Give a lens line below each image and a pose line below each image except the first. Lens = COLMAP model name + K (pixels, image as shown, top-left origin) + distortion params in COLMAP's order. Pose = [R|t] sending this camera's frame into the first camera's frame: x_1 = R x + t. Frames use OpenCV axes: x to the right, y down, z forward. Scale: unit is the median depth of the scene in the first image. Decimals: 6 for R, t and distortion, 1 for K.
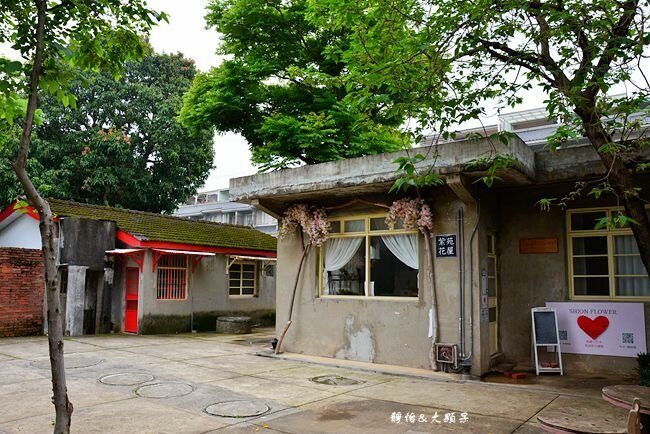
lens RADIAL K [[554.0, 0, 326.5], [0, 554.0, 220.9], [0, 0, 1]] dist [-0.077142, 0.018661]
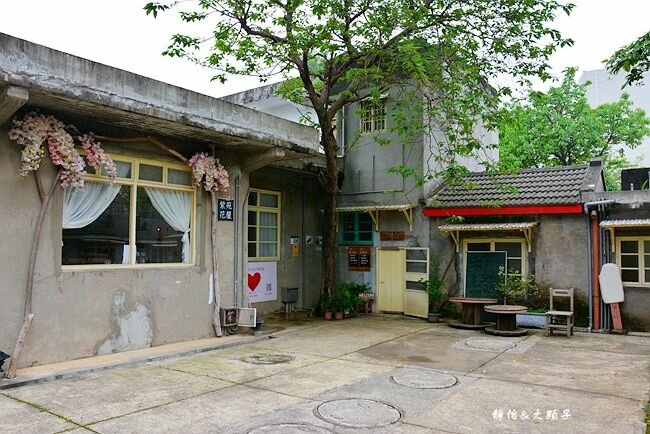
lens RADIAL K [[554.0, 0, 326.8], [0, 554.0, 213.9], [0, 0, 1]] dist [-0.077142, 0.018661]
pose [[-0.077054, 0.055165, 0.995500, -0.734048], [-0.111491, 0.991729, -0.063586, 0.089005], [-0.990774, -0.115889, -0.070266, 0.828128]]
